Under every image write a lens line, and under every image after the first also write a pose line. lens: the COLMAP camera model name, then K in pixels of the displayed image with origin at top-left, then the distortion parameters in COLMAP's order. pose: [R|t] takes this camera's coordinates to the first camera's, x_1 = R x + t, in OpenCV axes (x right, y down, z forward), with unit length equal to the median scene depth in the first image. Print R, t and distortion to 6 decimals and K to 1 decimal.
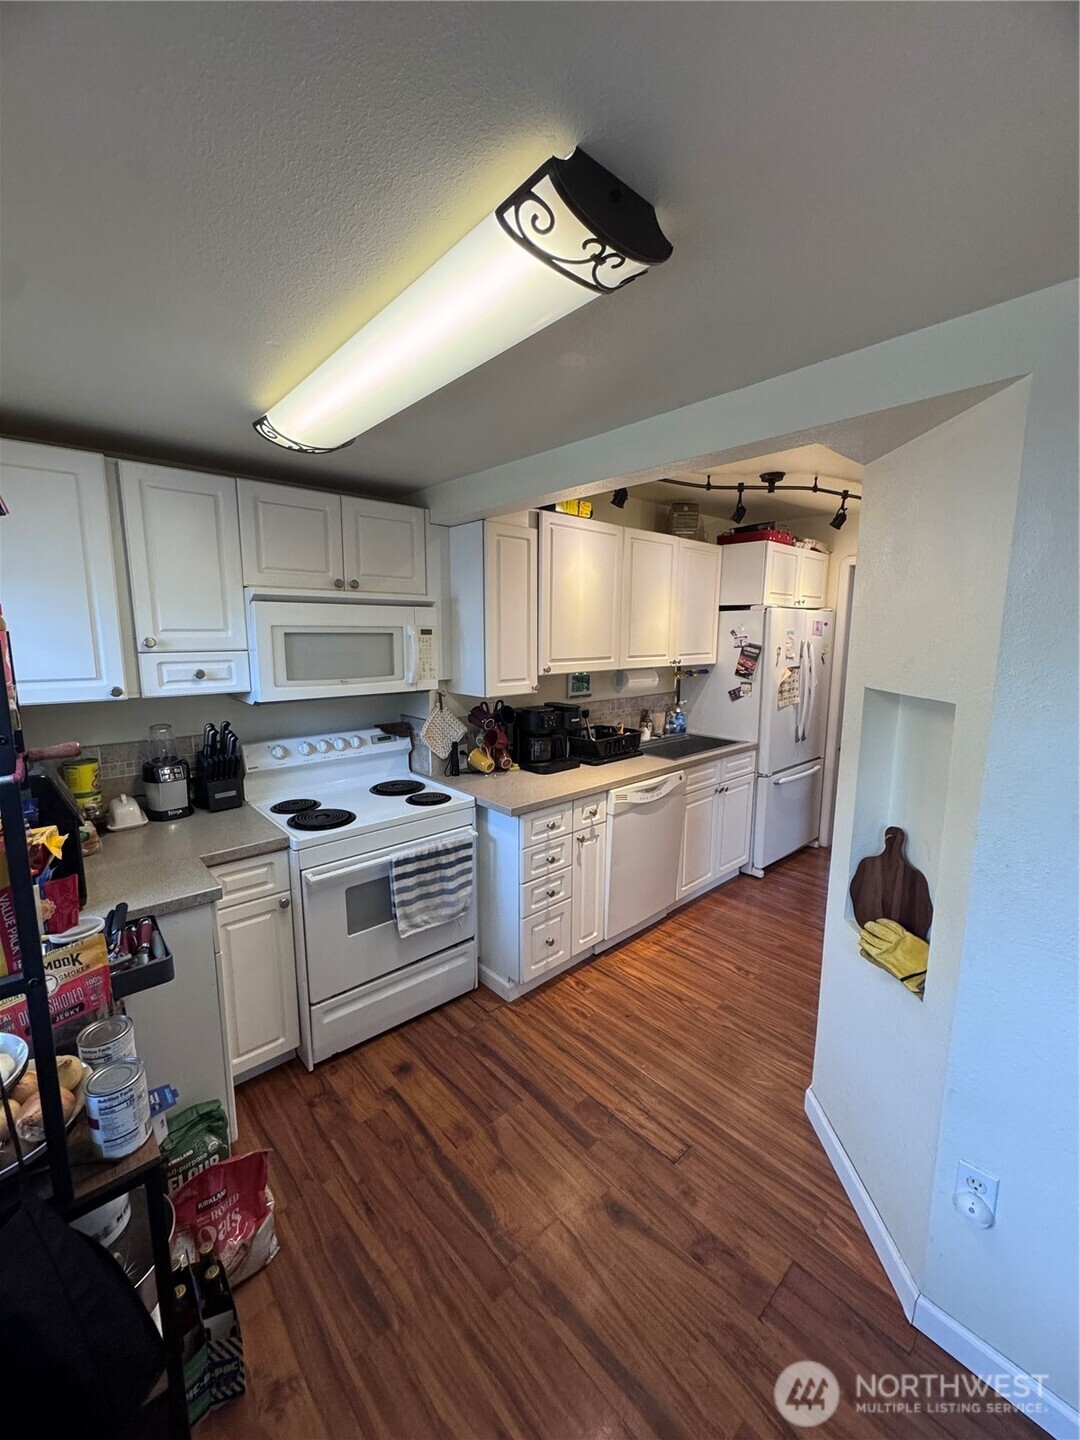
lens RADIAL K [[575.3, 0, 540.8], [0, 575.3, 718.3], [0, 0, 1]] dist [-0.002190, 0.000837]
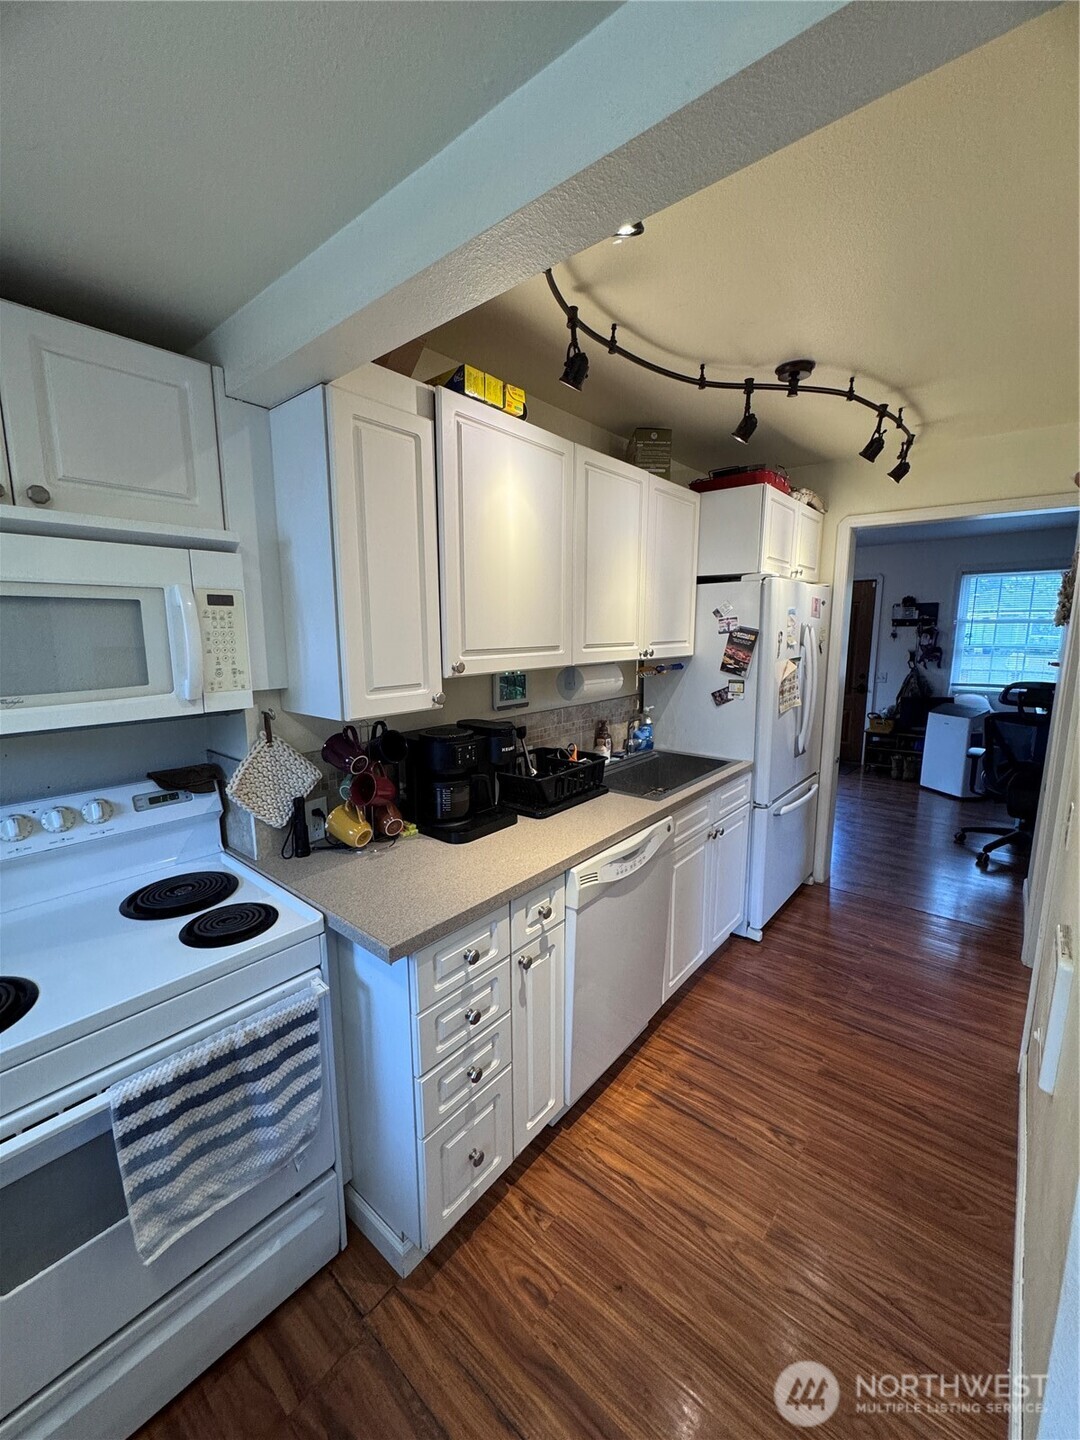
lens RADIAL K [[575.3, 0, 543.2], [0, 575.3, 719.2], [0, 0, 1]] dist [-0.002190, 0.000837]
pose [[0.990548, -0.028932, 0.134083, 0.016632], [0.027914, 0.999566, 0.009463, -0.035570], [-0.134299, -0.005631, 0.990925, 0.406877]]
